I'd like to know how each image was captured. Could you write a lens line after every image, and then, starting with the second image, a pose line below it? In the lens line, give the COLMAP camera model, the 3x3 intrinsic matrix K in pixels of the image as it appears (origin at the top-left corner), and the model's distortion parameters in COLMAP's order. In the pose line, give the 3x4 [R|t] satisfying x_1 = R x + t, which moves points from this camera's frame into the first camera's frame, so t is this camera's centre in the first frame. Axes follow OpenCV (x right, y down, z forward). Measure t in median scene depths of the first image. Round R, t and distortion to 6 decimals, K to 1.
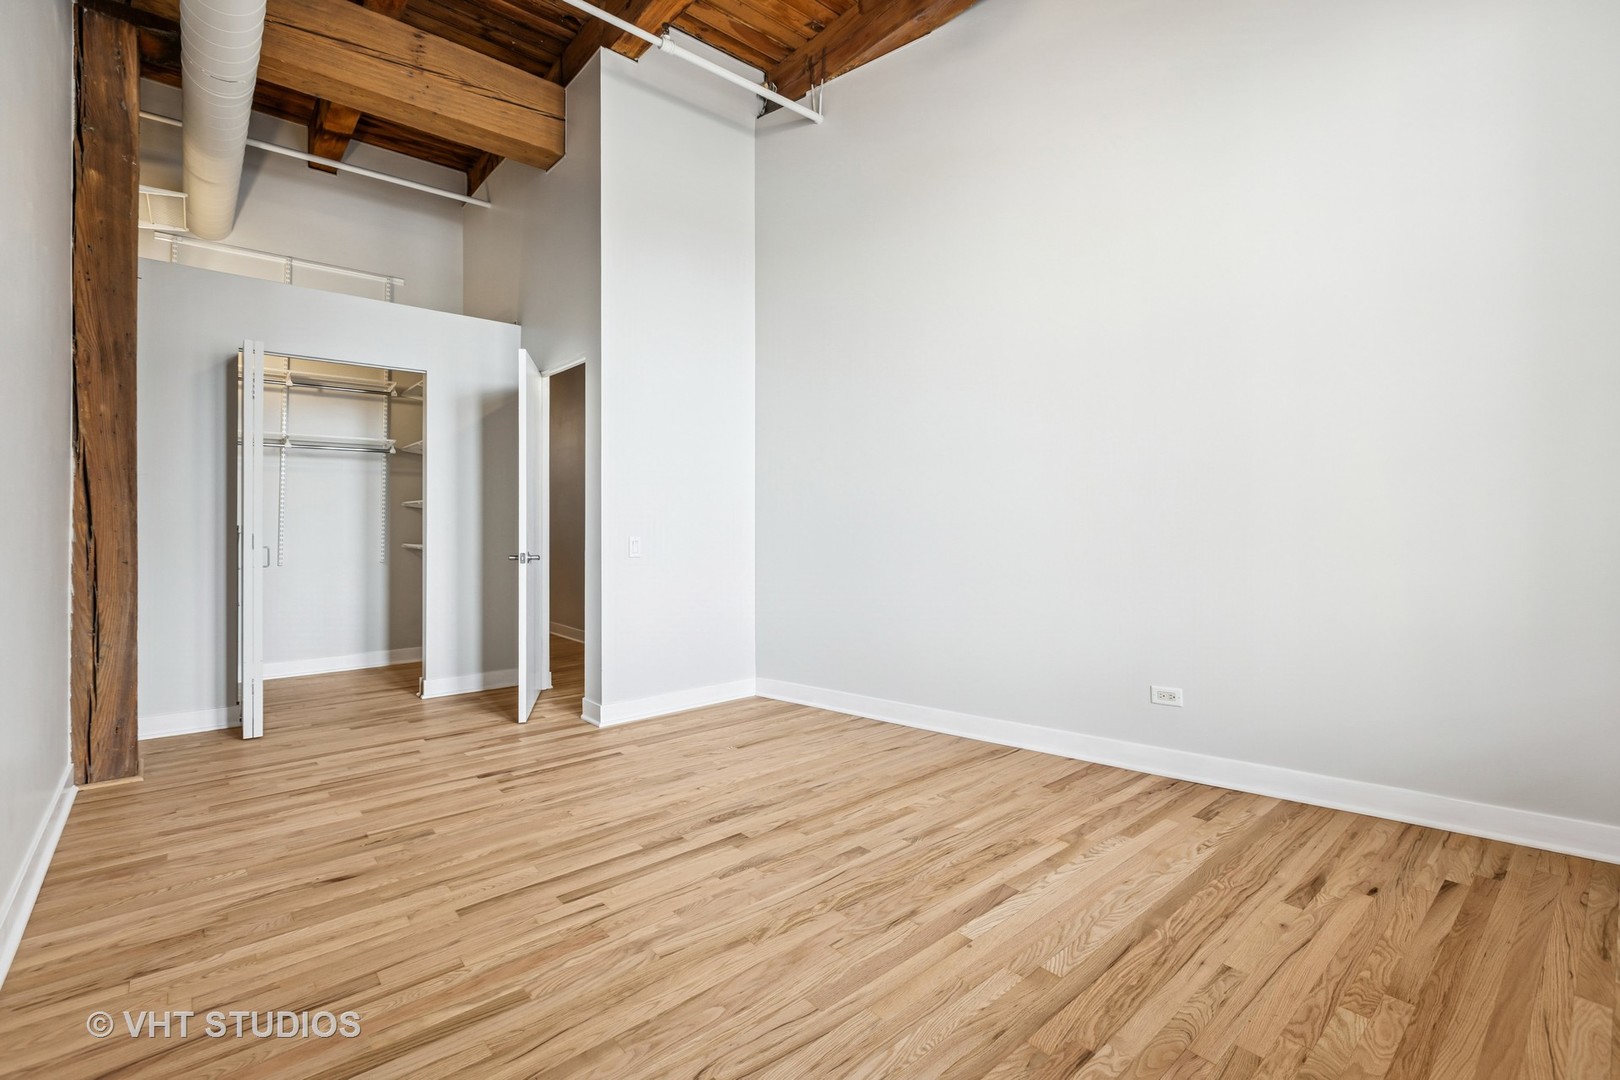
lens RADIAL K [[719.8, 0, 808.0], [0, 719.8, 517.8], [0, 0, 1]] dist [-0.001392, -0.000630]
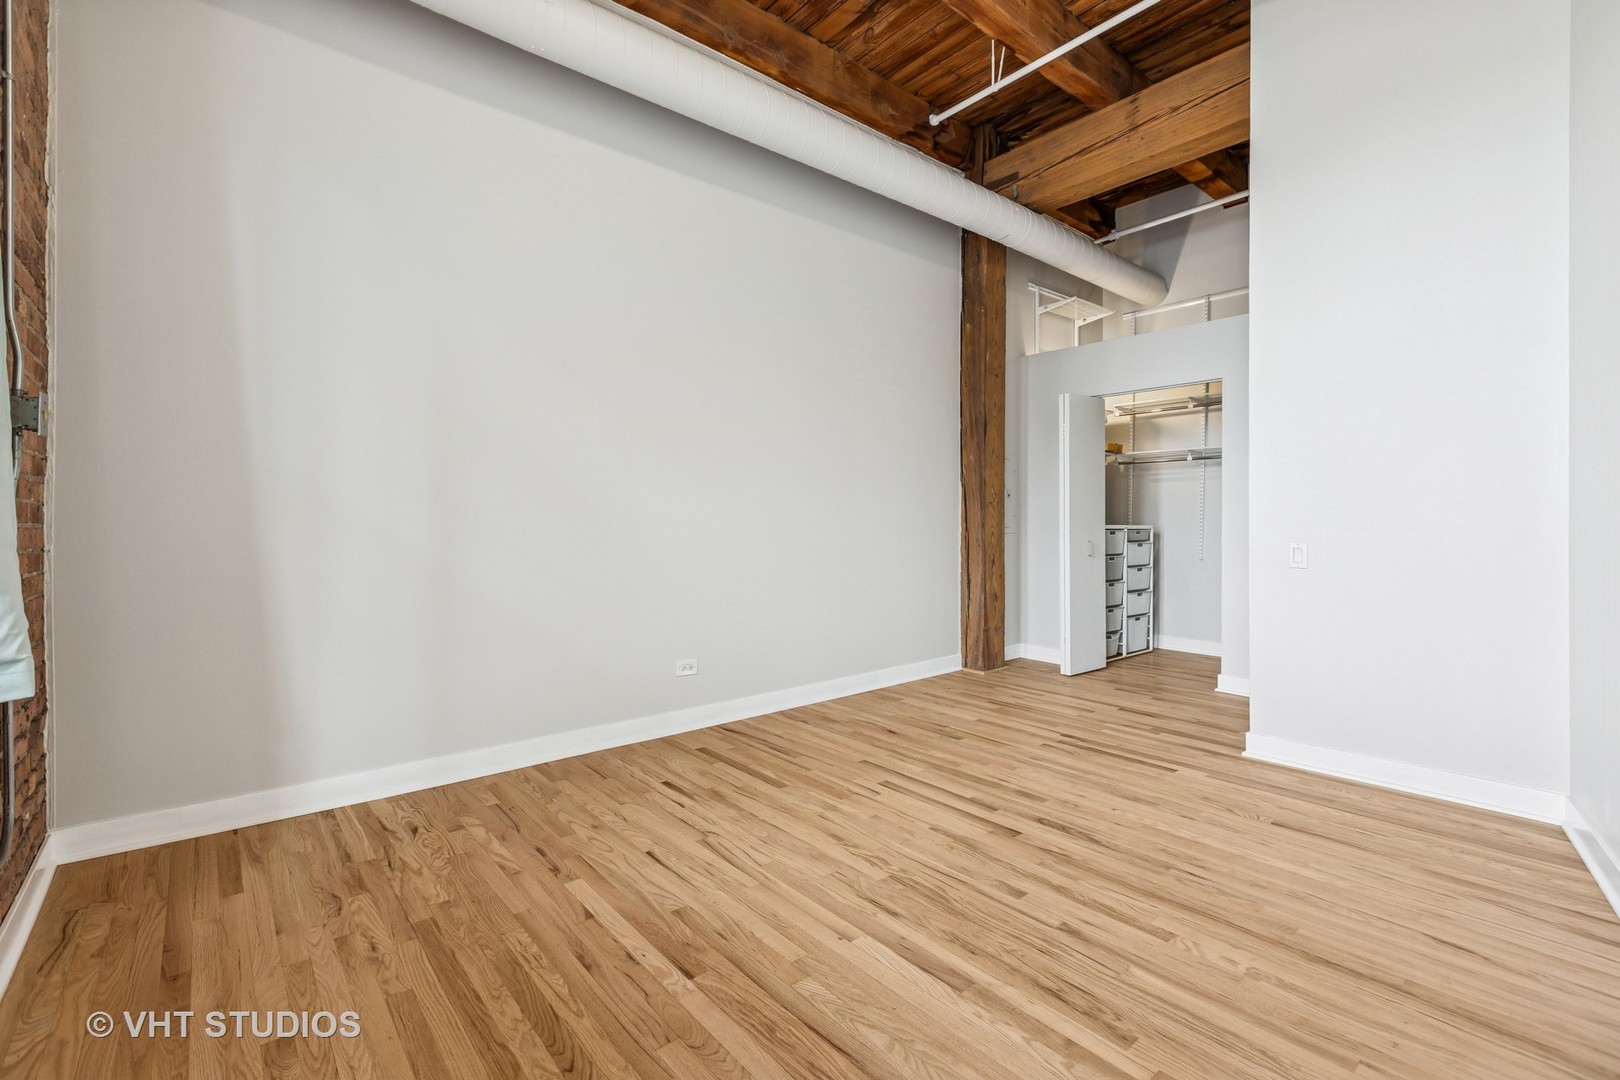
lens RADIAL K [[719.8, 0, 796.6], [0, 719.8, 529.0], [0, 0, 1]] dist [-0.001392, -0.000630]
pose [[-0.026724, 0.013724, -0.999549, 0.912676], [0.003316, 0.999901, 0.013640, -0.003701], [0.999637, -0.002950, -0.026767, 0.707298]]
